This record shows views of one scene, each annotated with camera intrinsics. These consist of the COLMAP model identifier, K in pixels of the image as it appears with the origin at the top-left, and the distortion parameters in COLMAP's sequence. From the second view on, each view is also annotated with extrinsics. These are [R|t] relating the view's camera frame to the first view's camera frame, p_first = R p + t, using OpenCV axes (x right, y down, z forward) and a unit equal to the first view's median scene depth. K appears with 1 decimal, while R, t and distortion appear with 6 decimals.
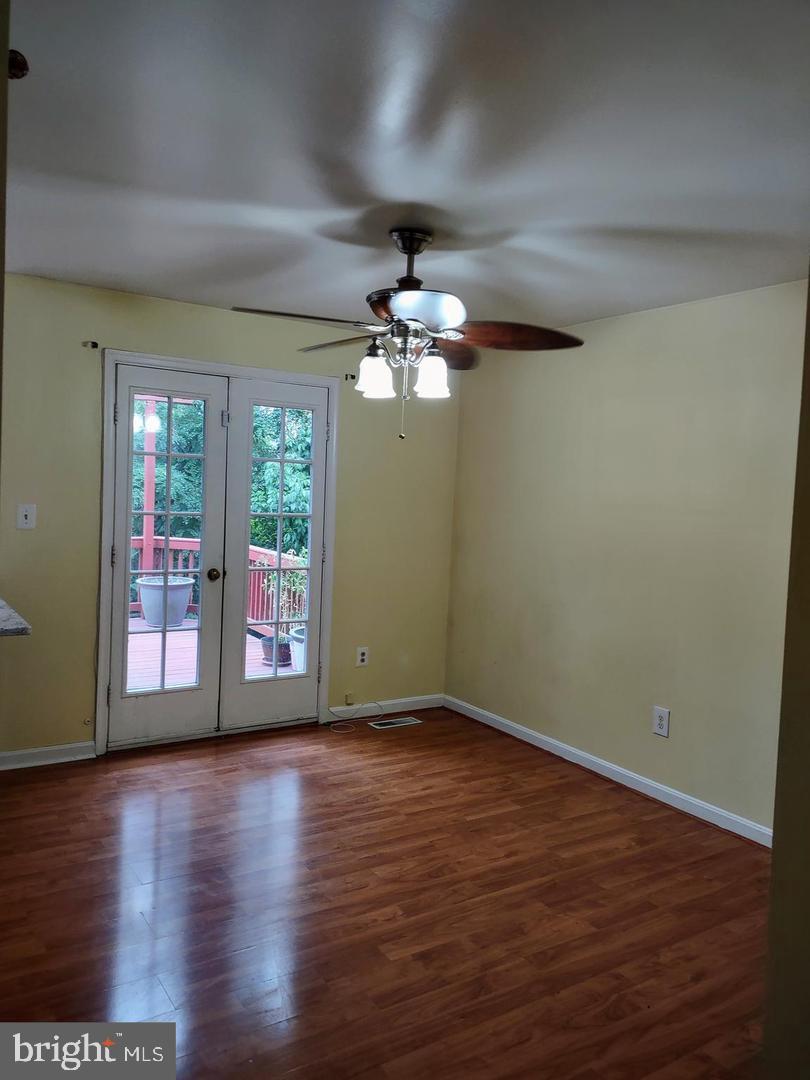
lens RADIAL K [[814.1, 0, 405.0], [0, 814.1, 540.0], [0, 0, 1]] dist [0.001229, -0.003923]
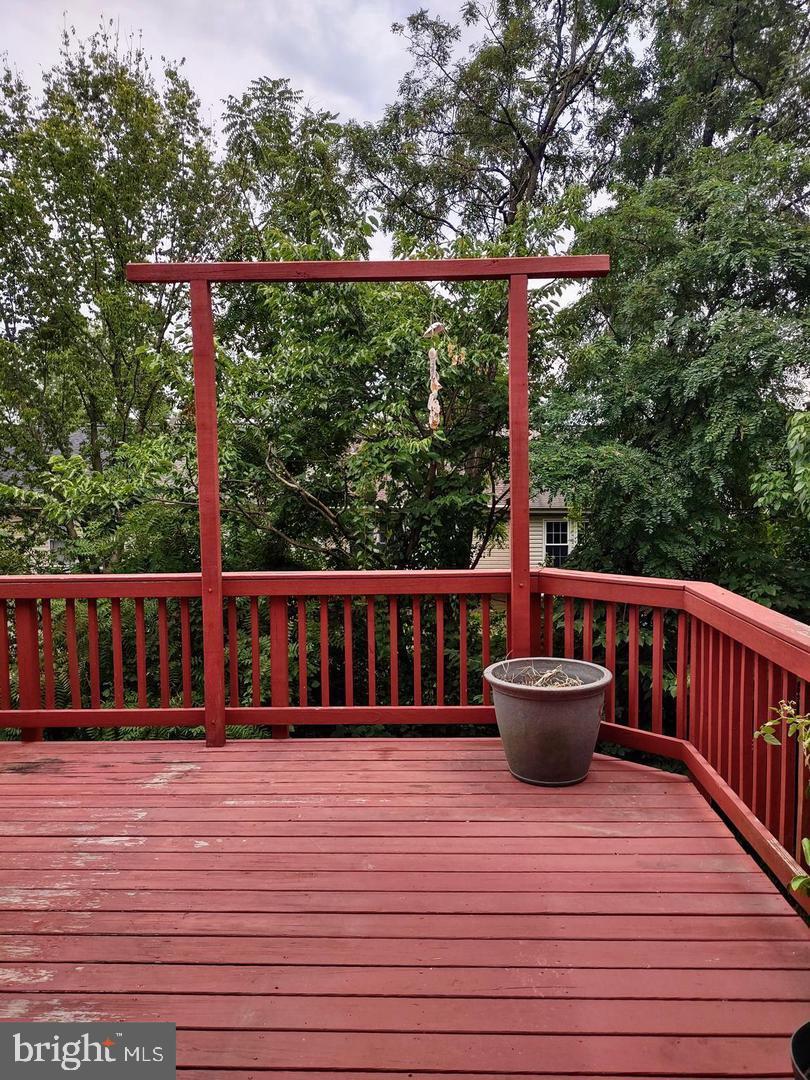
lens RADIAL K [[814.1, 0, 405.0], [0, 814.1, 540.0], [0, 0, 1]] dist [0.001229, -0.003923]
pose [[0.819895, -0.010788, -0.572412, -0.068764], [0.010708, 0.999937, -0.003508, -0.014185], [0.572414, -0.003254, 0.819958, 0.393781]]
